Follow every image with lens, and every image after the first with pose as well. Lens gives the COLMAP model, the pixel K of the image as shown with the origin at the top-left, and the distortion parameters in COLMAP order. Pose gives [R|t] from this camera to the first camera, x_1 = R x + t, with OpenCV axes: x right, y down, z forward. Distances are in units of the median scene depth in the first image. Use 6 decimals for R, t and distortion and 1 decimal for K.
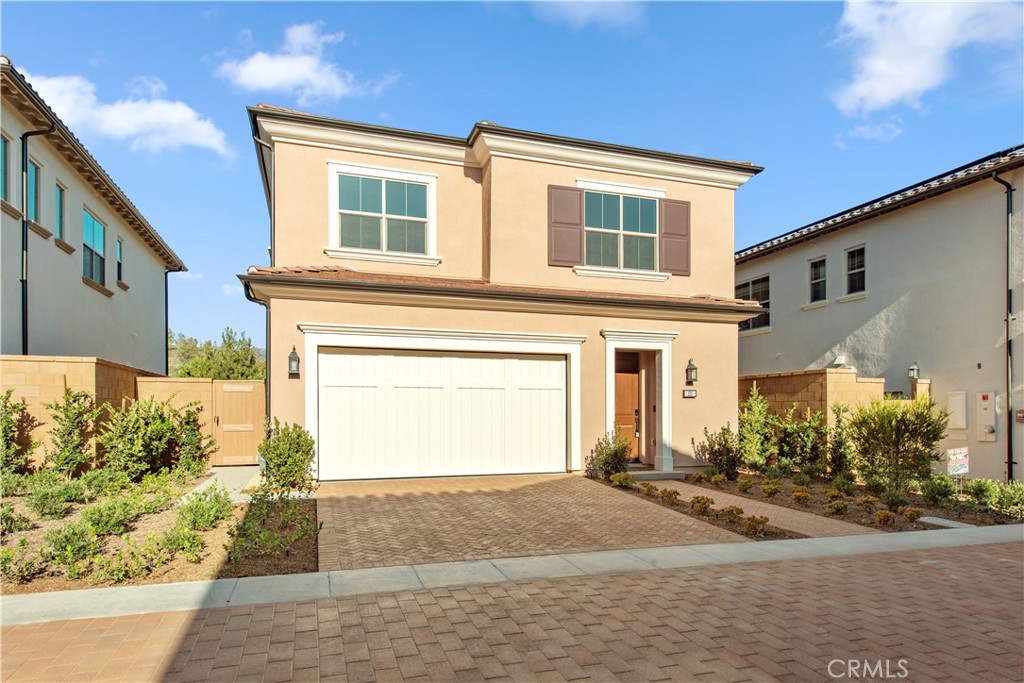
lens RADIAL K [[584.6, 0, 513.6], [0, 584.6, 327.6], [0, 0, 1]] dist [0.010297, -0.000337]
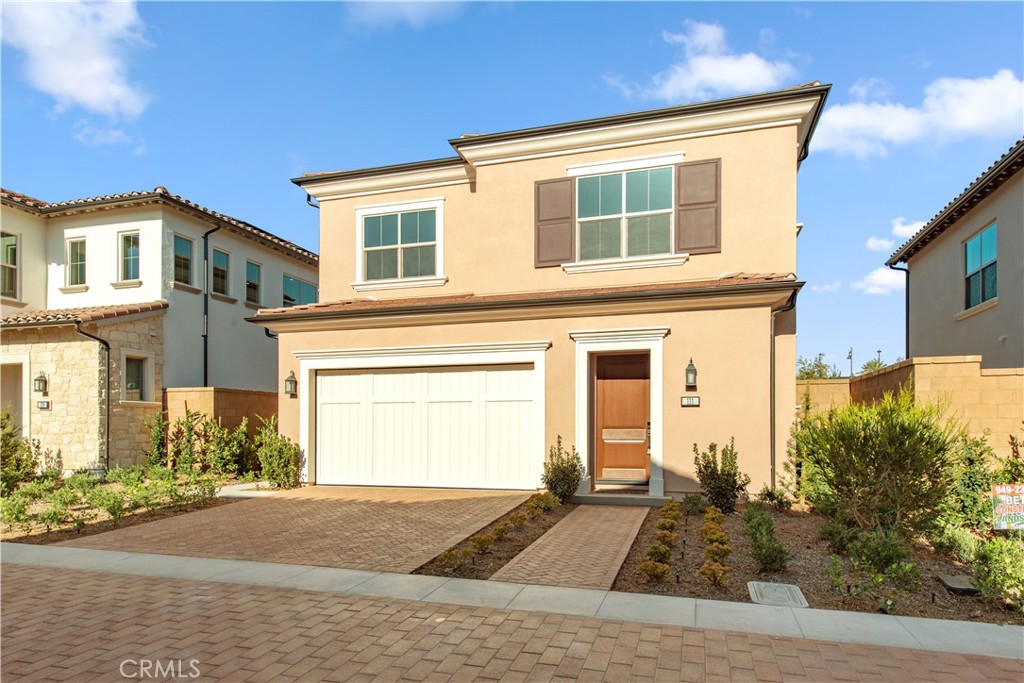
lens RADIAL K [[624.1, 0, 511.1], [0, 624.1, 331.7], [0, 0, 1]] dist [0.024543, 0.000799]
pose [[0.812677, -0.090035, -0.575717, 0.610952], [0.086328, 0.995691, -0.033853, 0.026193], [0.576284, -0.022189, 0.816948, 0.161366]]
